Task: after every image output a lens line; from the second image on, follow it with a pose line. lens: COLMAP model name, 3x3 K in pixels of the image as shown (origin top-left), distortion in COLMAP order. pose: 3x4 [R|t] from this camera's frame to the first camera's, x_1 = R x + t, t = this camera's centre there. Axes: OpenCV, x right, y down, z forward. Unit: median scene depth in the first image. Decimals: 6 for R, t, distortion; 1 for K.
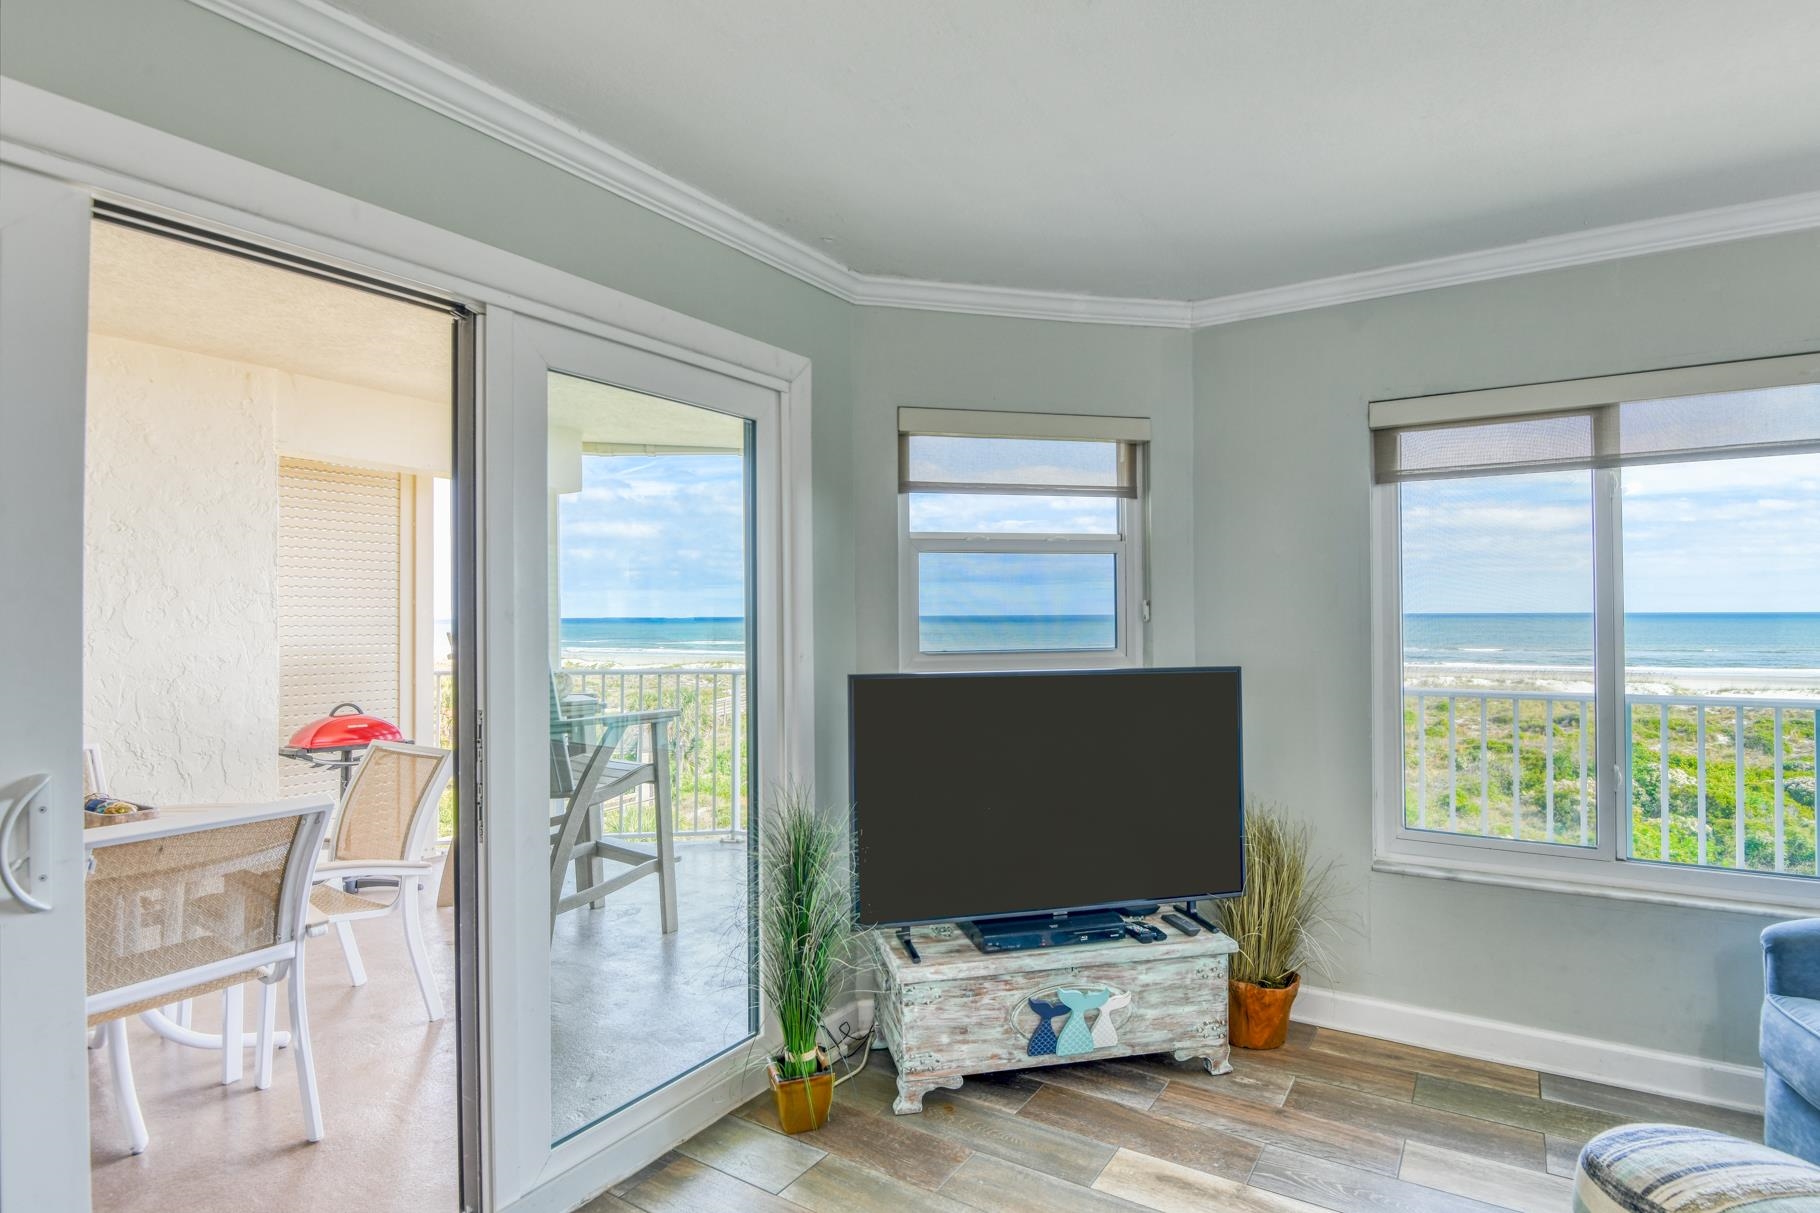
lens RADIAL K [[931.6, 0, 904.3], [0, 931.6, 599.9], [0, 0, 1]] dist [-0.014699, 0.000193]
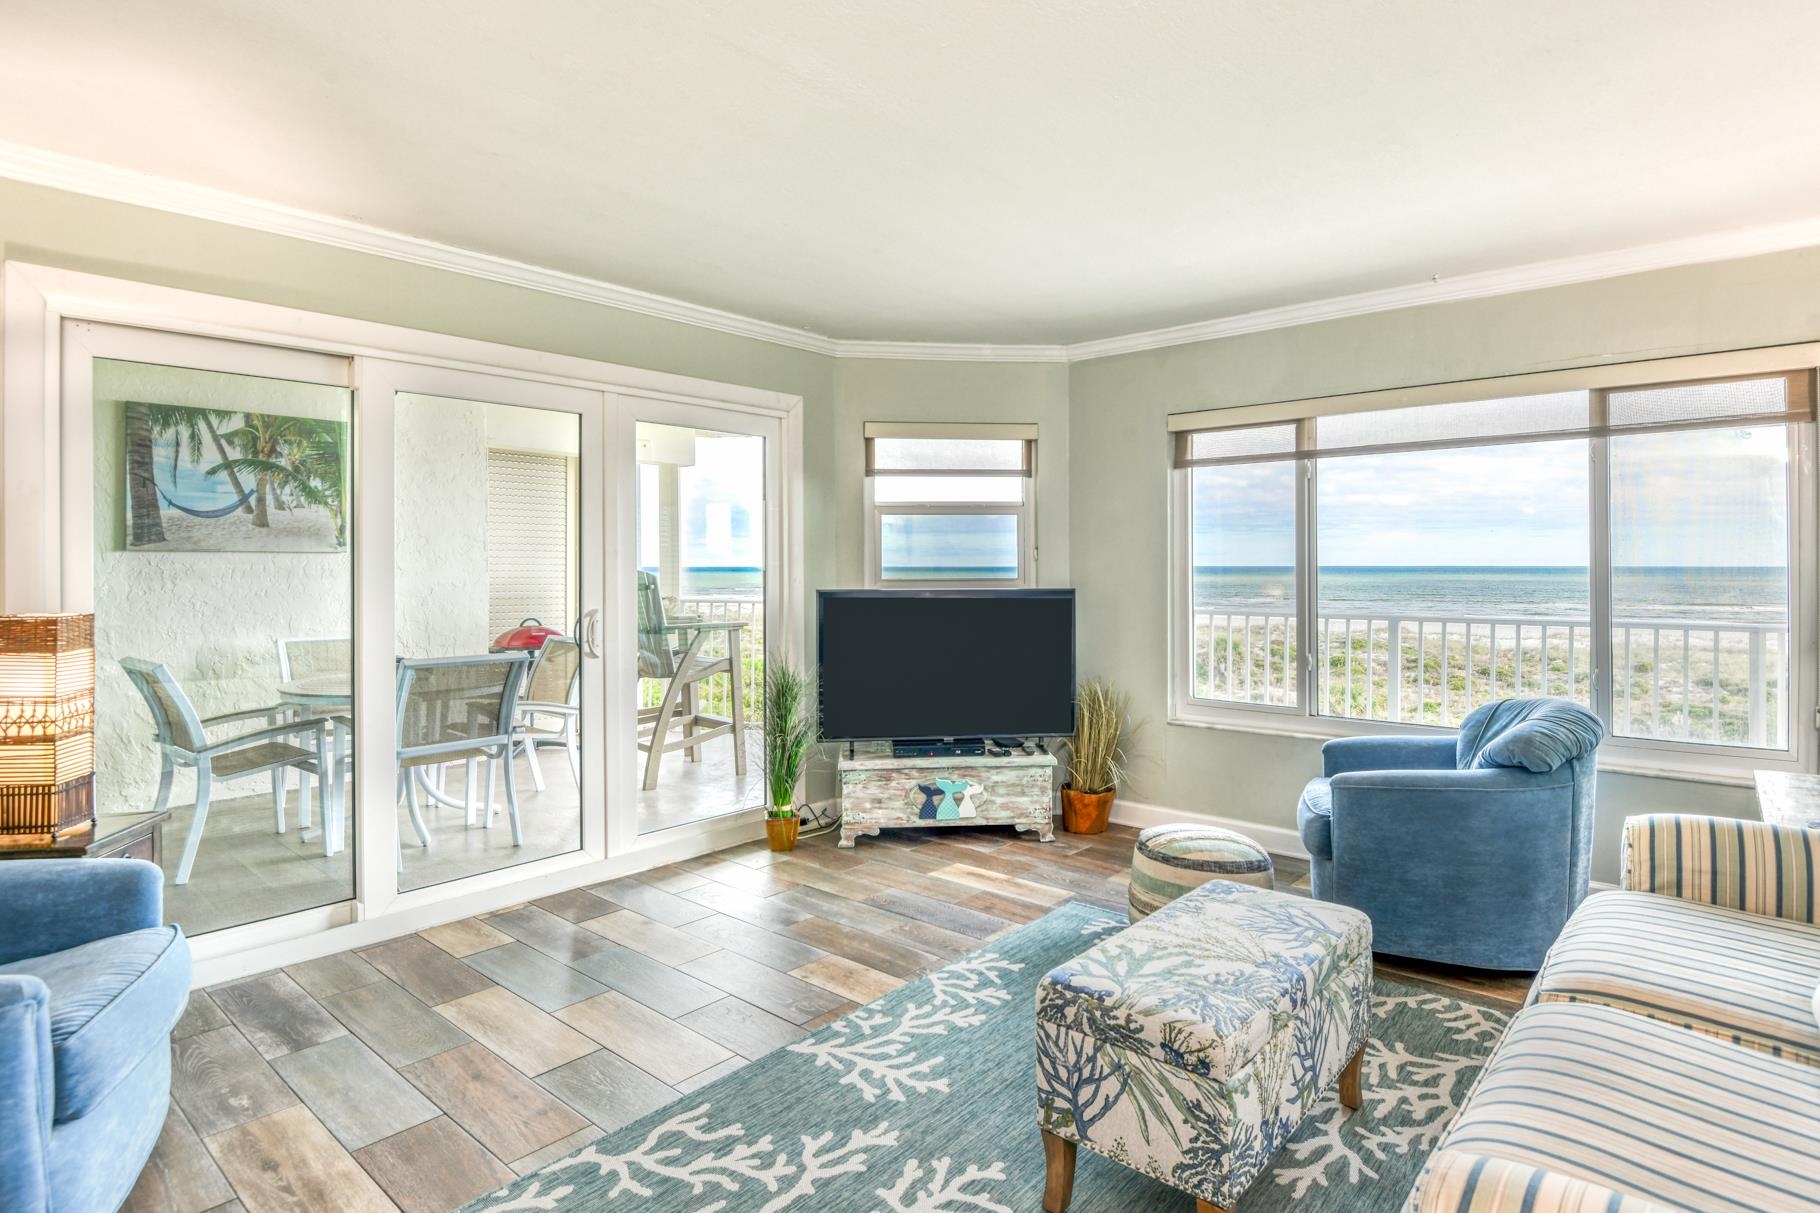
lens RADIAL K [[961.5, 0, 947.7], [0, 961.5, 559.4], [0, 0, 1]] dist [-0.018228, -0.001277]
pose [[0.992112, 0.003100, -0.125318, 0.372543], [-0.001961, 0.999956, 0.009214, 0.009624], [0.125341, -0.008896, 0.992074, -0.650678]]
